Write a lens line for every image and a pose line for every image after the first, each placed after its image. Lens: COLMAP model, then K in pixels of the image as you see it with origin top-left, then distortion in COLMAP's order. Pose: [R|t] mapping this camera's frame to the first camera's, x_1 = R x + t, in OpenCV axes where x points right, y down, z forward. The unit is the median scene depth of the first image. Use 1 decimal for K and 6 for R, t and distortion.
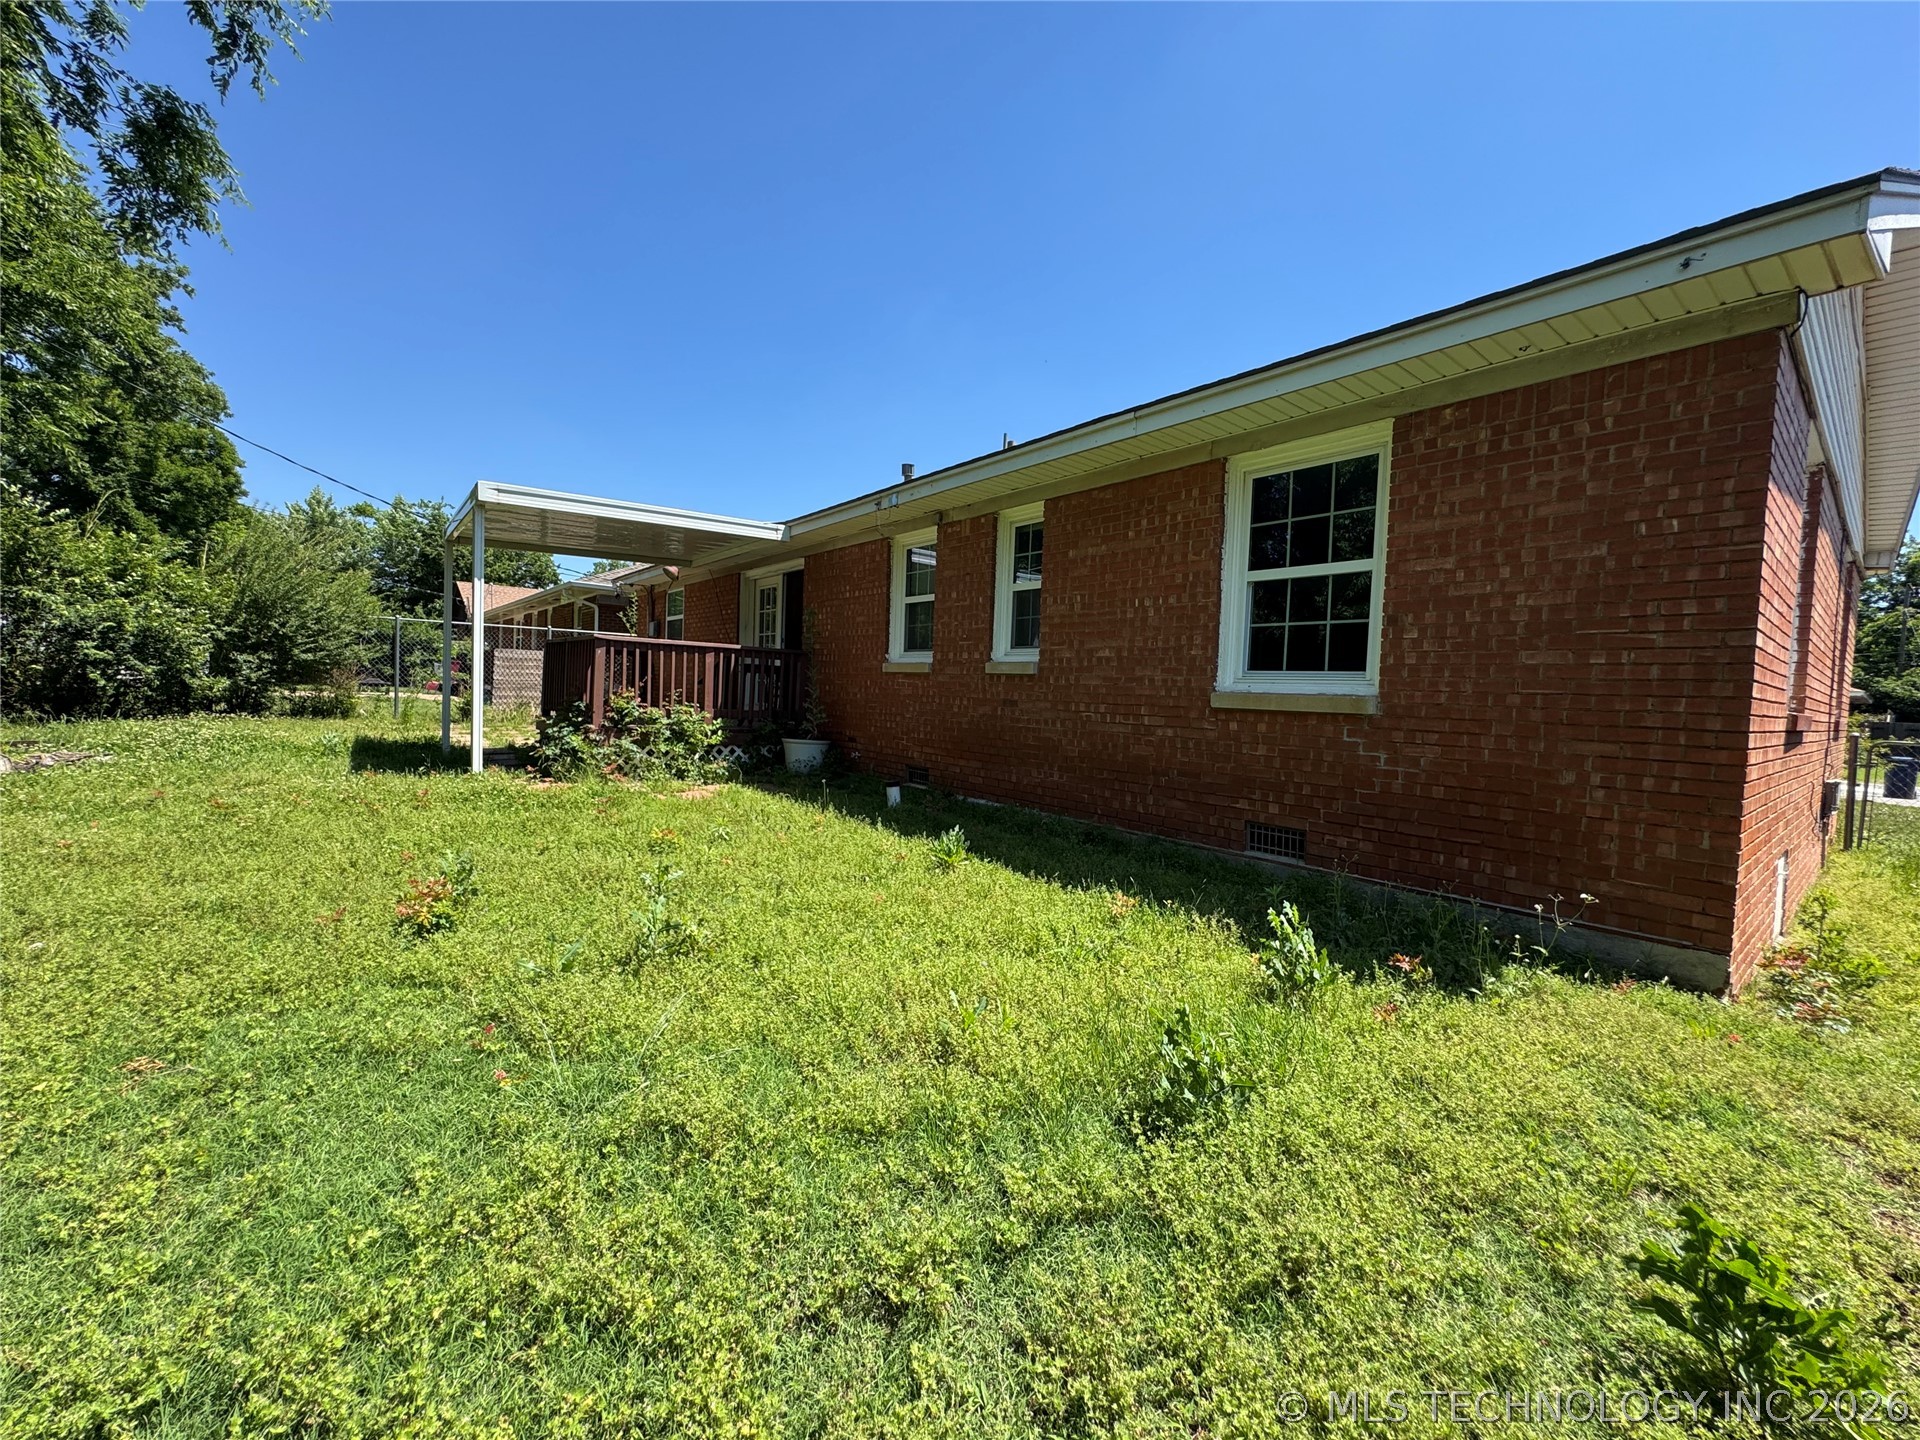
lens RADIAL K [[769.4, 0, 965.4], [0, 769.4, 717.8], [0, 0, 1]] dist [-0.006235, 0.001515]
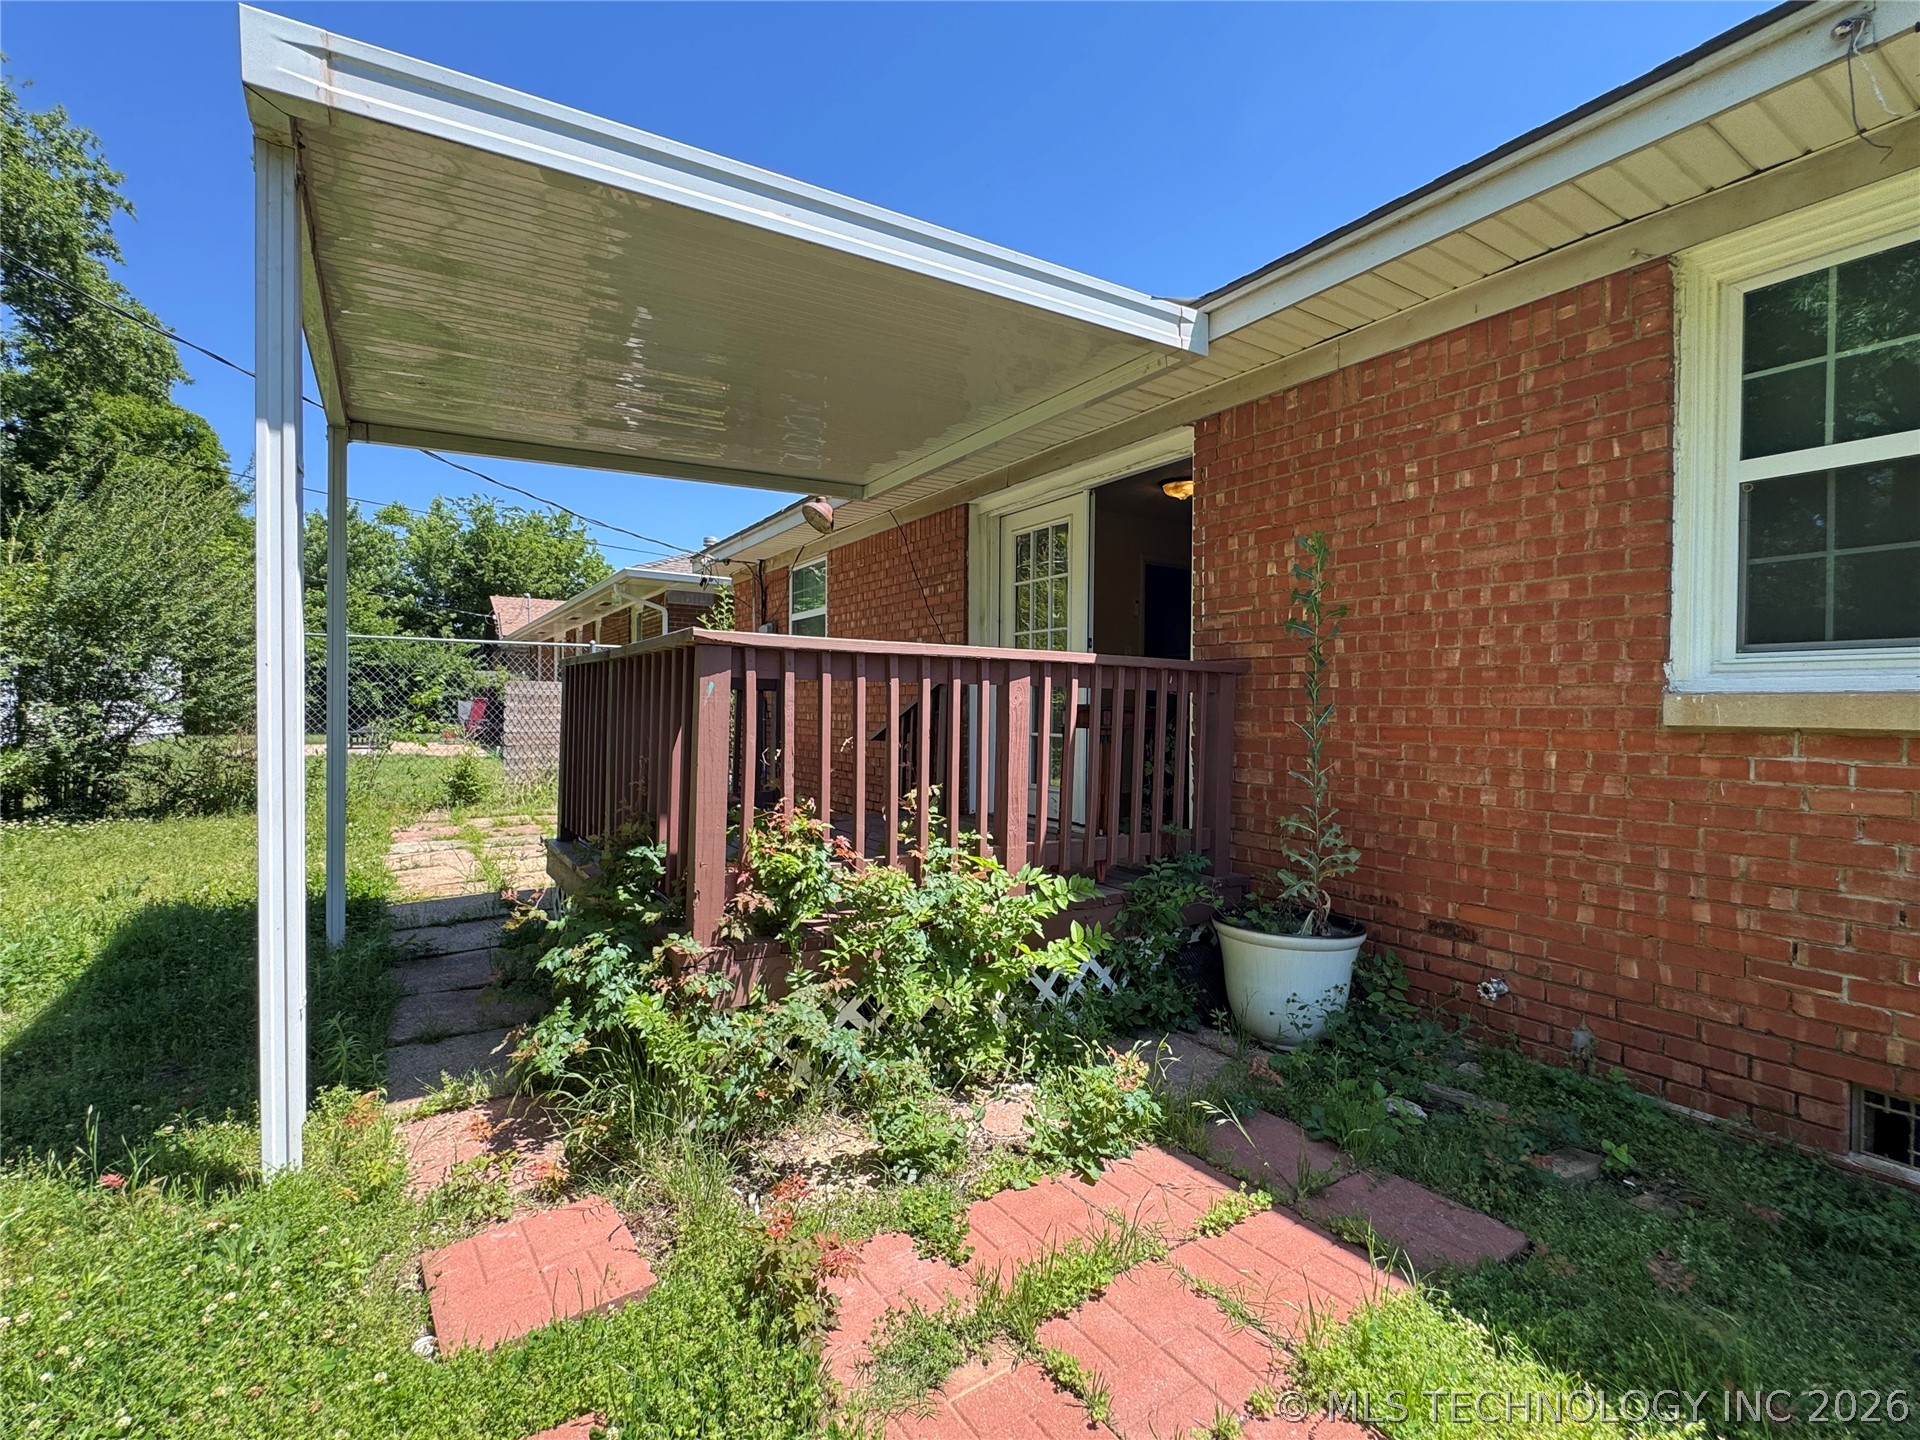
lens RADIAL K [[880.1, 0, 968.1], [0, 880.1, 713.1], [0, 0, 1]] dist [0.002215, -0.000486]
pose [[0.993738, -0.029185, -0.107861, -0.427721], [0.025746, 0.999119, -0.033132, -0.078322], [0.108733, 0.030147, 0.993614, 0.844237]]
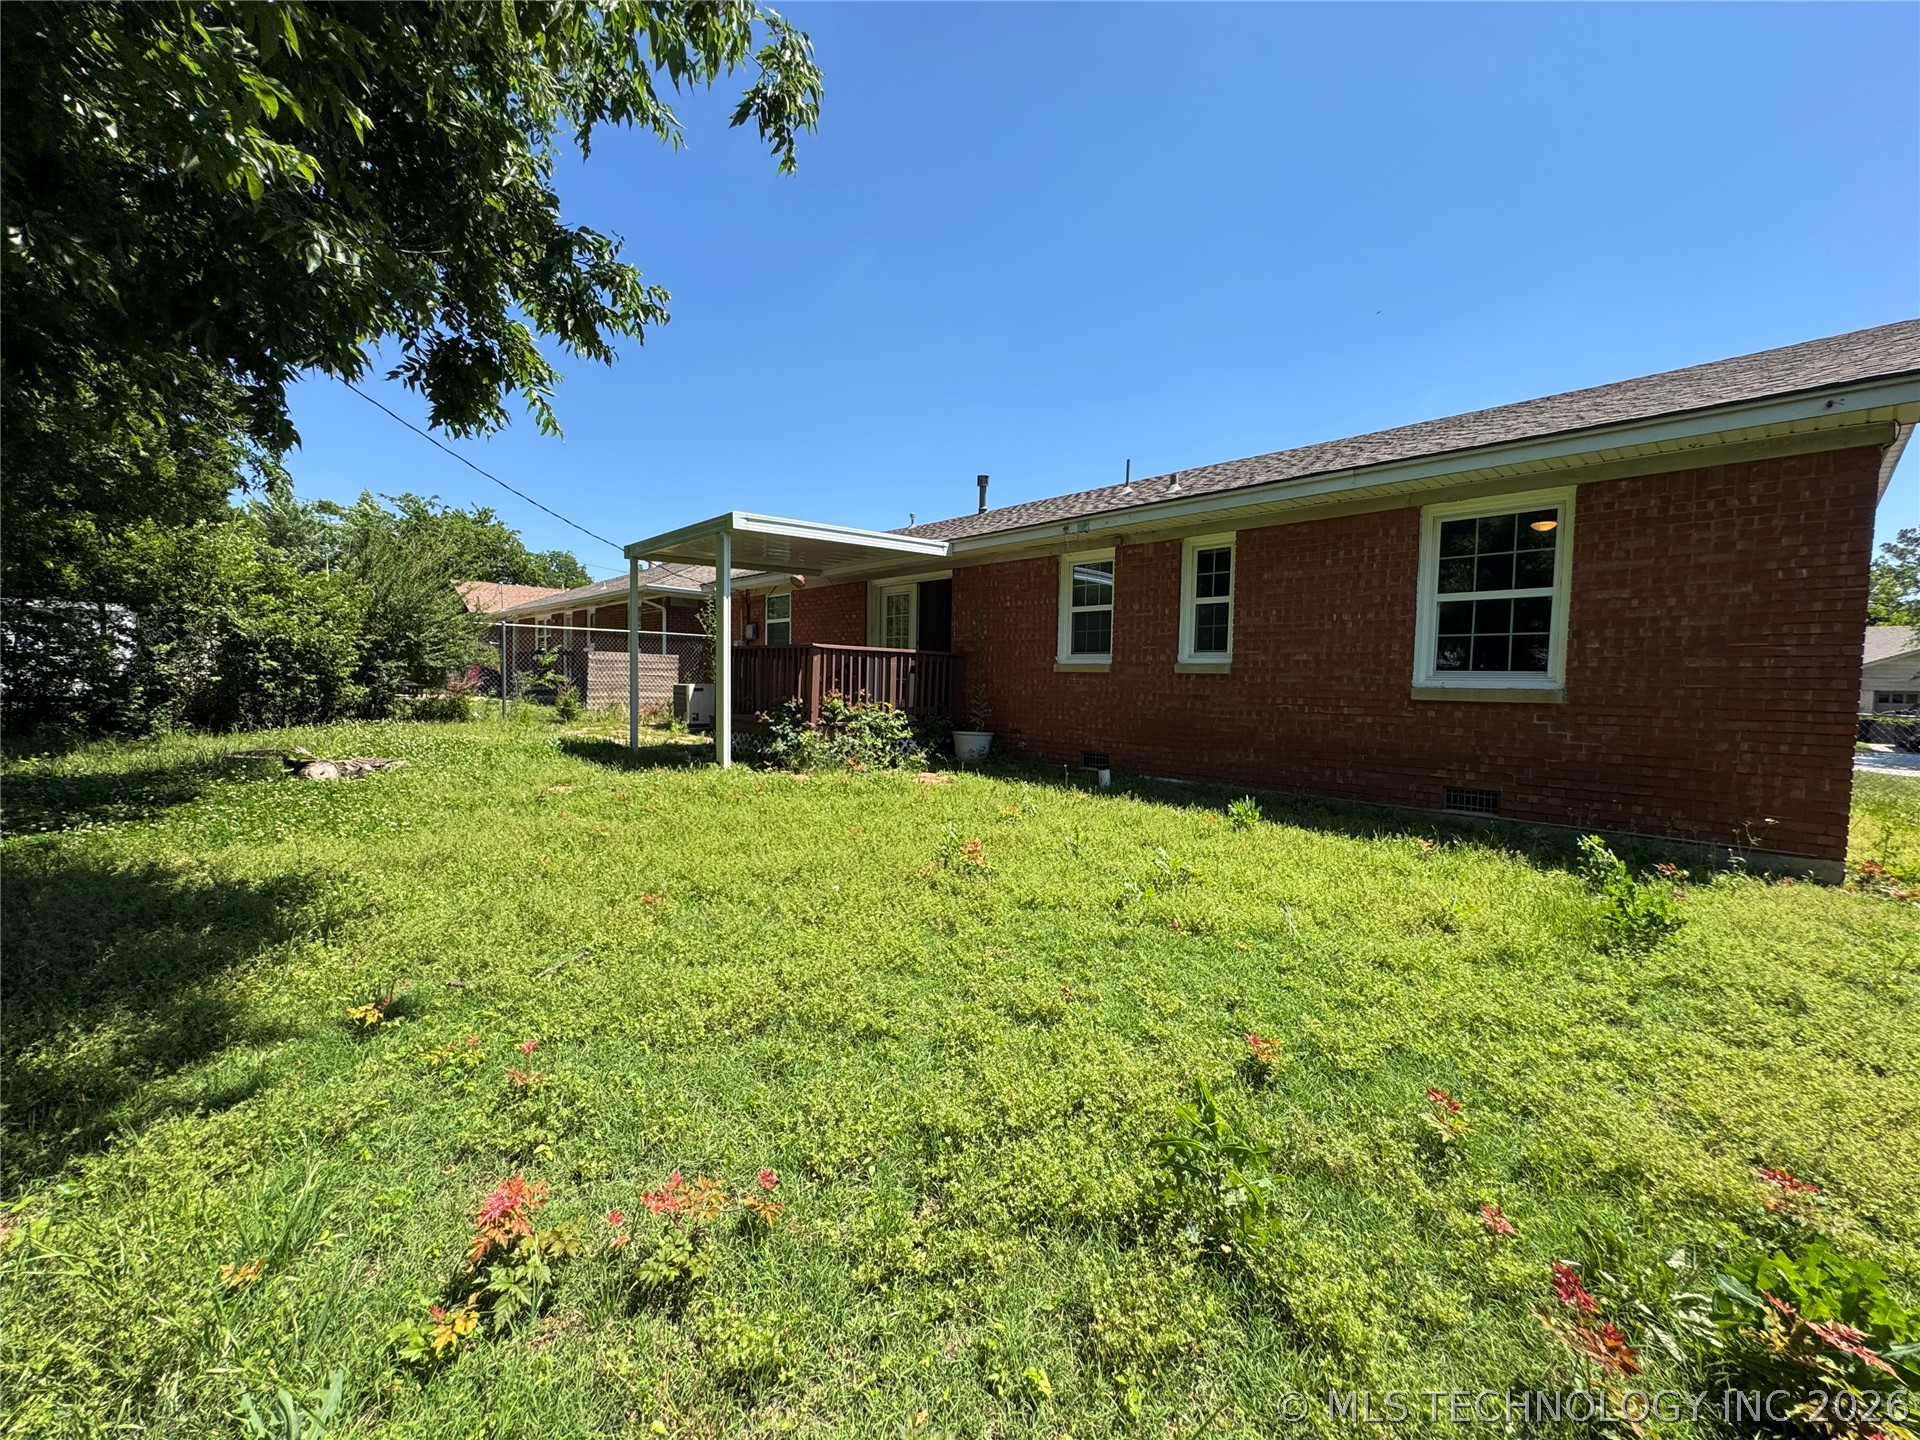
lens RADIAL K [[769.4, 0, 964.1], [0, 769.4, 719.2], [0, 0, 1]] dist [-0.006235, 0.001515]
pose [[0.996973, -0.021118, 0.074822, -0.430502], [0.019885, 0.999655, 0.017186, -0.014779], [-0.075159, -0.015646, 0.997049, -0.188413]]
